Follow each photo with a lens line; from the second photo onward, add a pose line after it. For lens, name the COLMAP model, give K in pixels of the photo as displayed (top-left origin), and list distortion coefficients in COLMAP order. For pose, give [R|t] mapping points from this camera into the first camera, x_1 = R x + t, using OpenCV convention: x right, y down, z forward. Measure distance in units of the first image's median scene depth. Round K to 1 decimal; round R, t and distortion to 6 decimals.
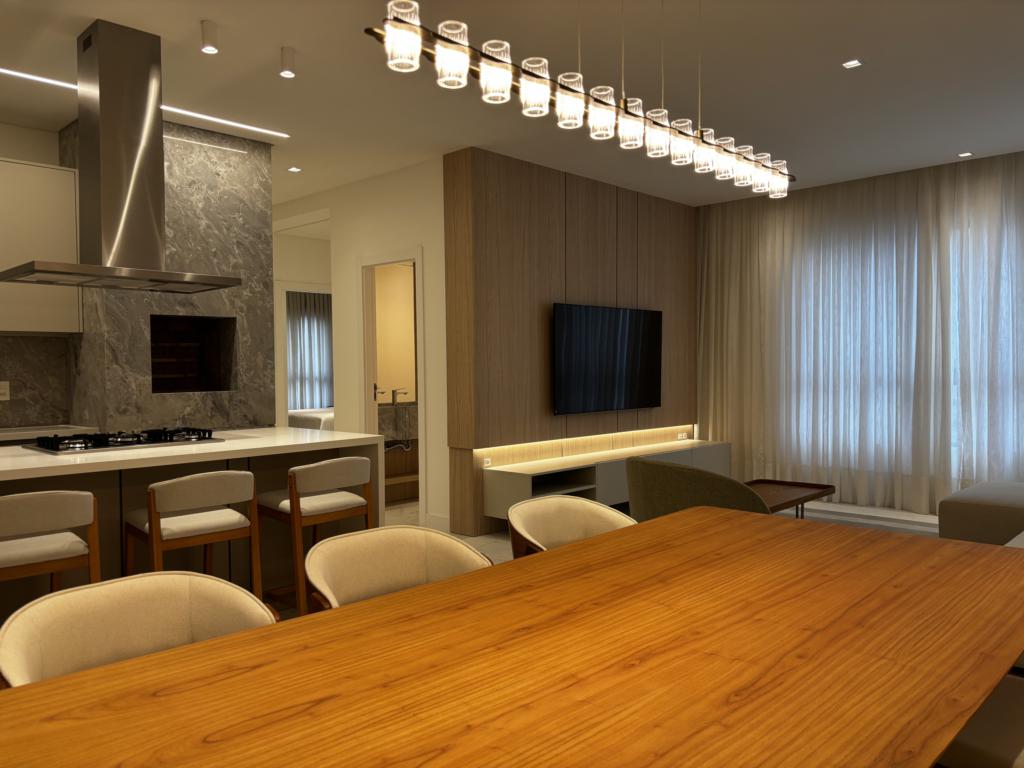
lens RADIAL K [[778.8, 0, 512.0], [0, 778.8, 384.0], [0, 0, 1]] dist [-0.005537, -0.008340]
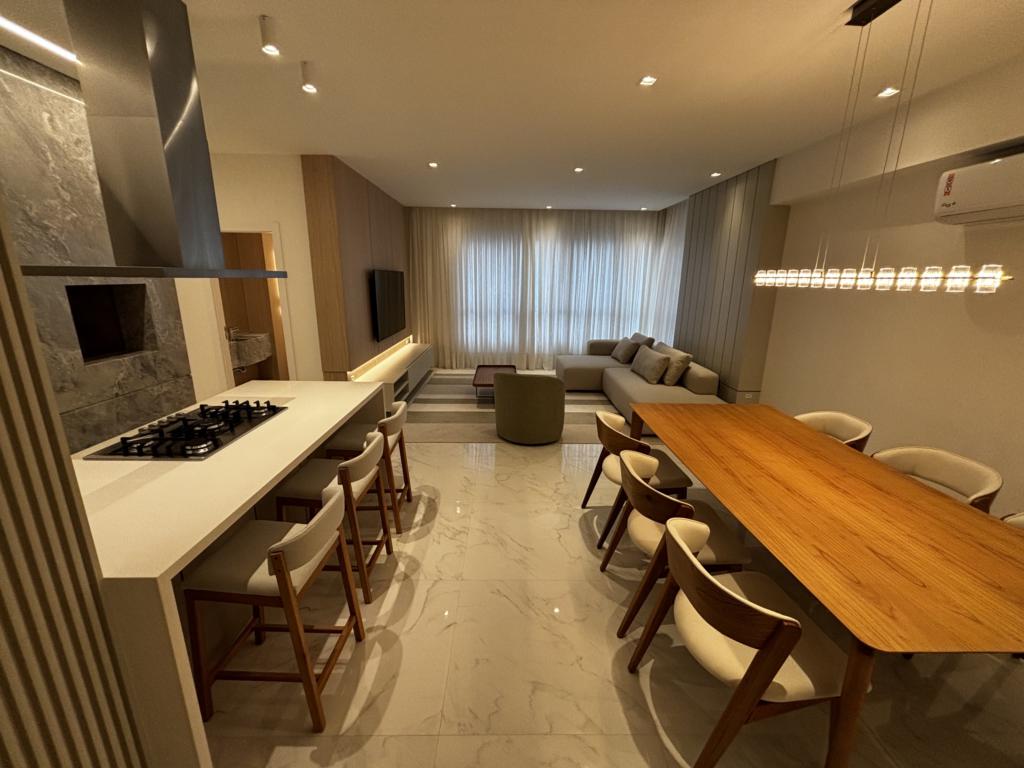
lens RADIAL K [[411.3, 0, 513.2], [0, 411.3, 381.2], [0, 0, 1]] dist [-0.002486, -0.000399]
pose [[0.710414, -0.150261, 0.687556, -0.404613], [-0.006018, 0.975609, 0.219432, -0.082098], [-0.703758, -0.160026, 0.692183, 0.222089]]
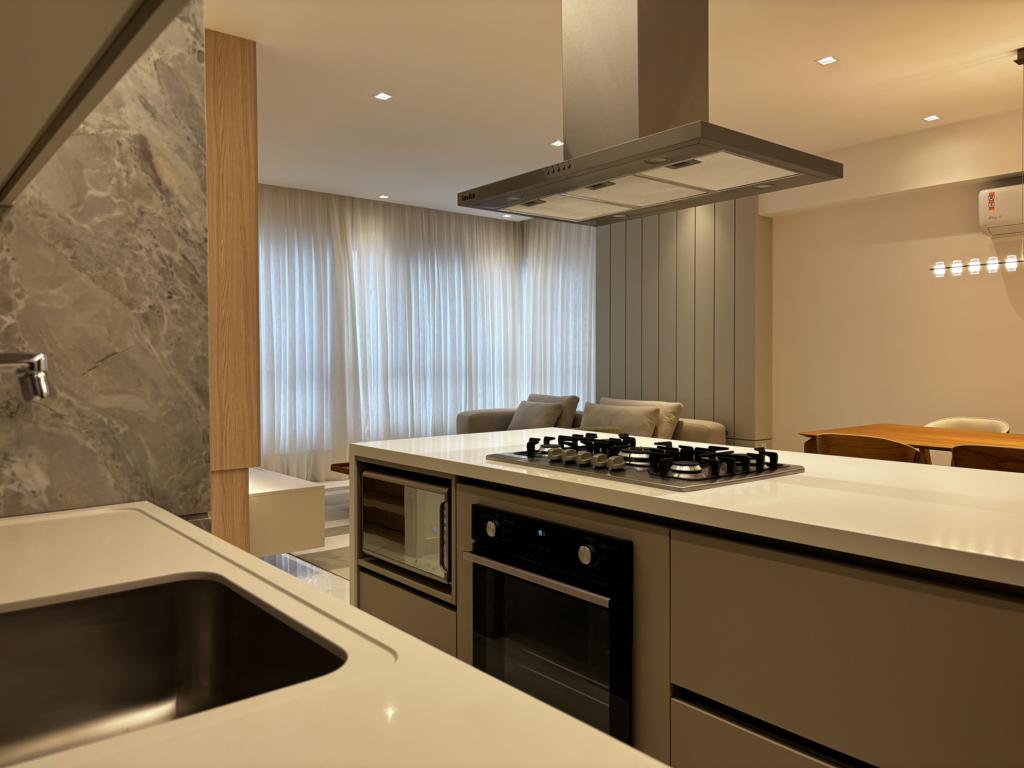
lens RADIAL K [[778.8, 0, 512.0], [0, 778.8, 384.0], [0, 0, 1]] dist [-0.005537, -0.008340]
pose [[0.128676, -0.014624, 0.991579, -0.784343], [0.023748, 0.999650, 0.011661, 0.010240], [-0.991402, 0.022048, 0.128978, 0.718565]]
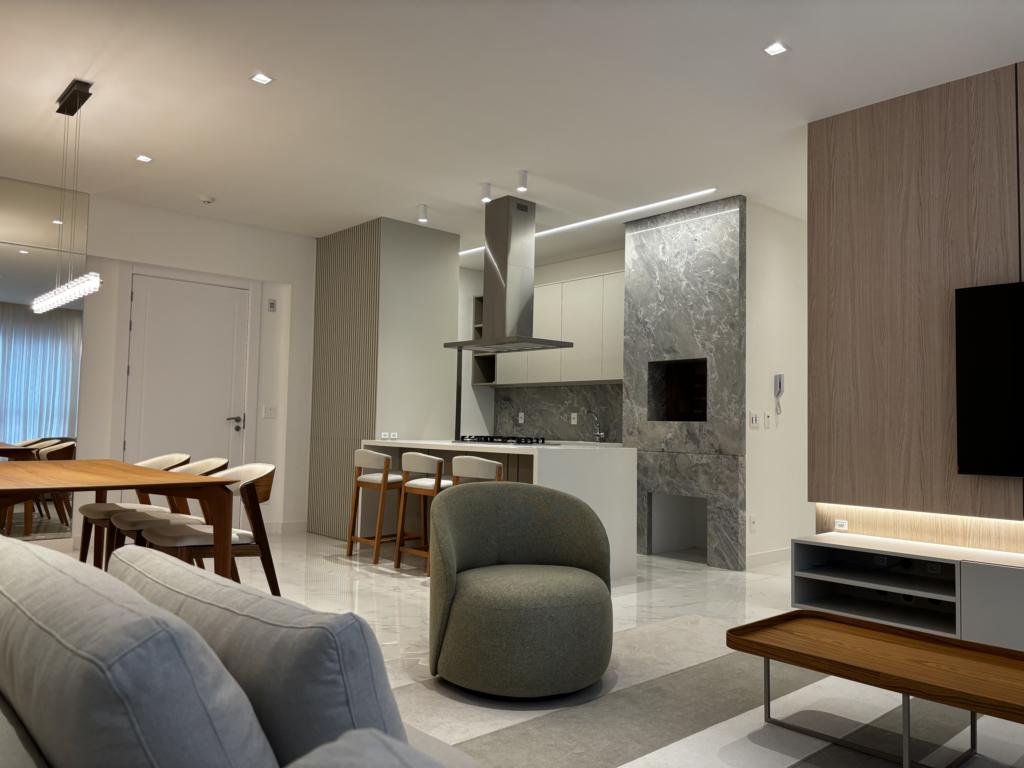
lens RADIAL K [[769.3, 0, 513.1], [0, 769.3, 381.2], [0, 0, 1]] dist [0.095423, -0.138874]
pose [[-0.079118, -0.047791, -0.995719, 0.804150], [-0.041900, 0.998127, -0.044578, 0.011562], [0.995984, 0.038194, -0.080973, 0.810550]]
